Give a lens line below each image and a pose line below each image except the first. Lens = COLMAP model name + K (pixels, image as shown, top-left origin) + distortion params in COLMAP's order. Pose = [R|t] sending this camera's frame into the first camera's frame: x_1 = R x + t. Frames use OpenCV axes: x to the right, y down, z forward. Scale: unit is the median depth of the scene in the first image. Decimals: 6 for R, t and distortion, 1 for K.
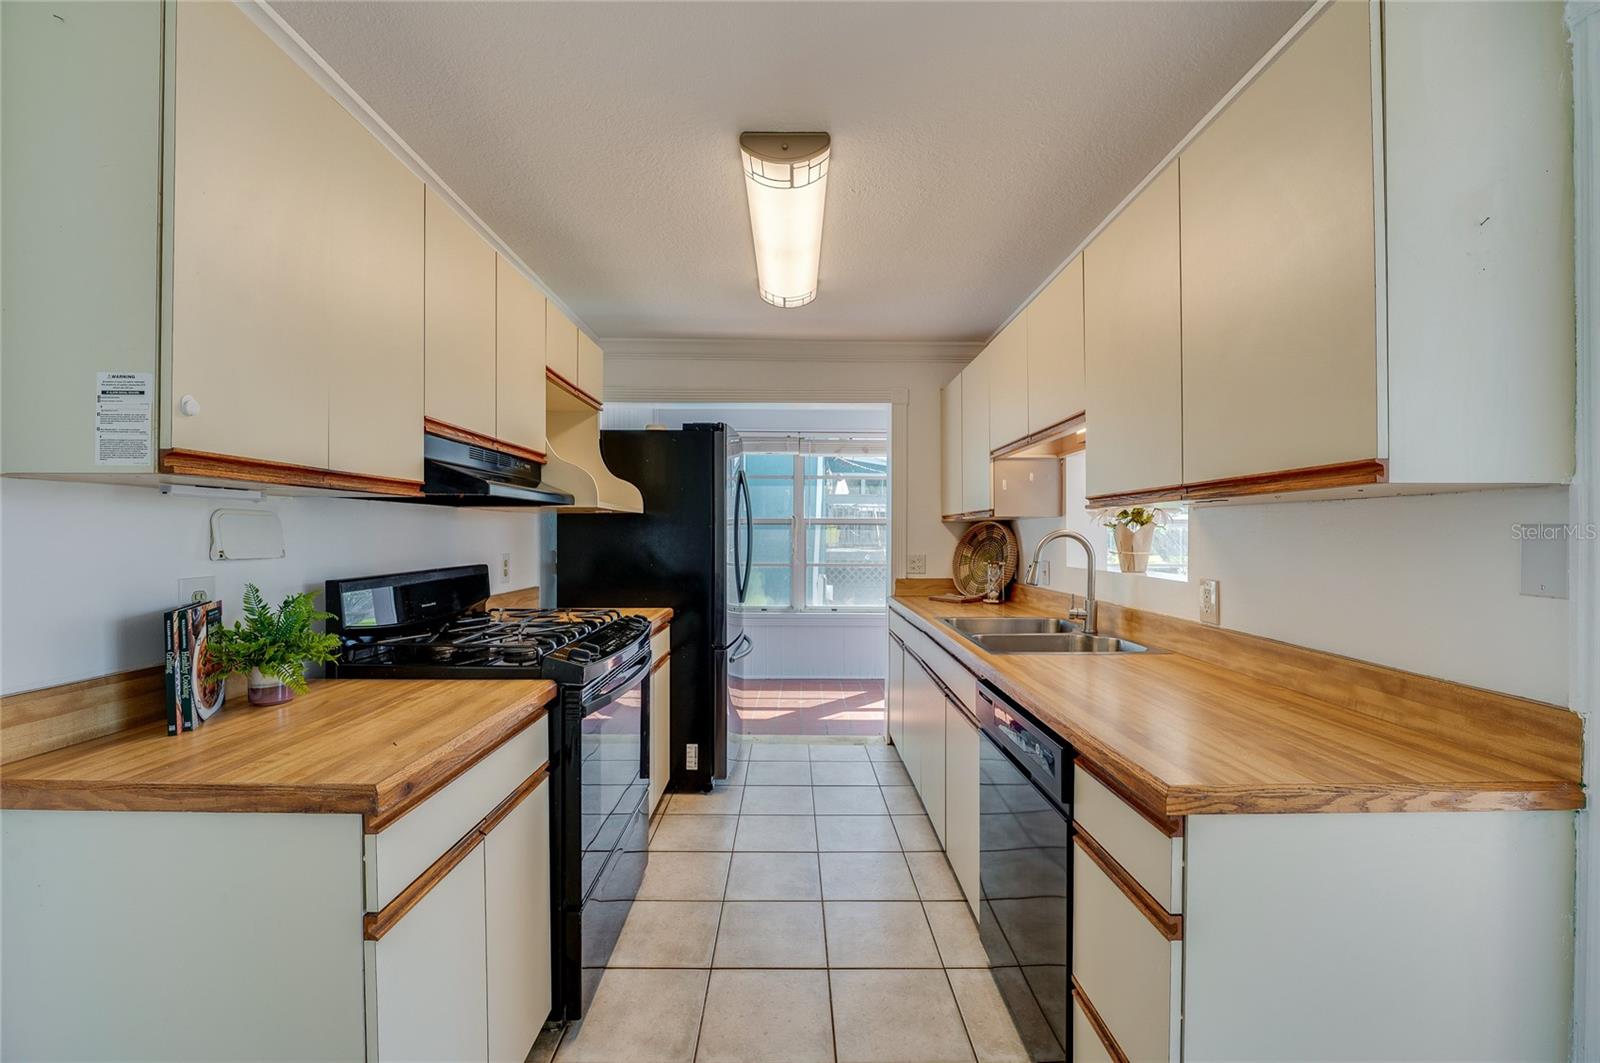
lens RADIAL K [[652.0, 0, 799.7], [0, 652.0, 533.4], [0, 0, 1]] dist [-0.014592, -0.000175]
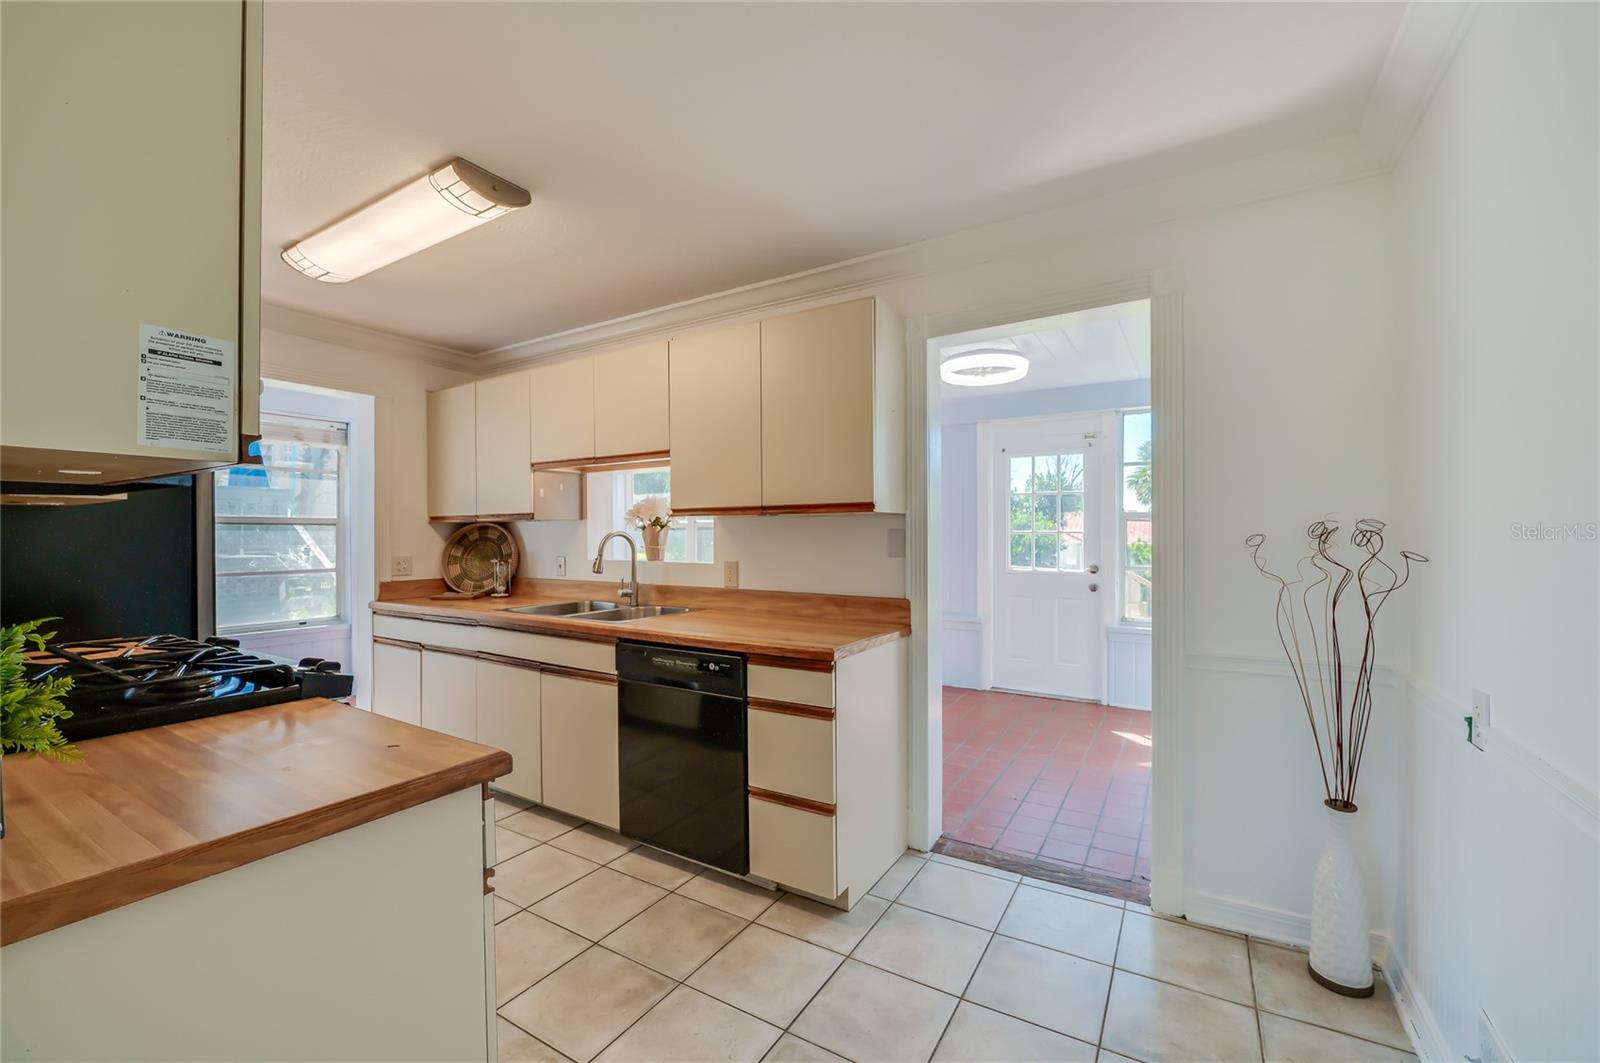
lens RADIAL K [[652.0, 0, 803.1], [0, 652.0, 532.6], [0, 0, 1]] dist [-0.014592, -0.000175]
pose [[0.525740, -0.001191, 0.850644, -0.691078], [0.003288, 0.999994, -0.000632, 0.000092], [-0.850639, 0.003129, 0.525741, -0.035810]]
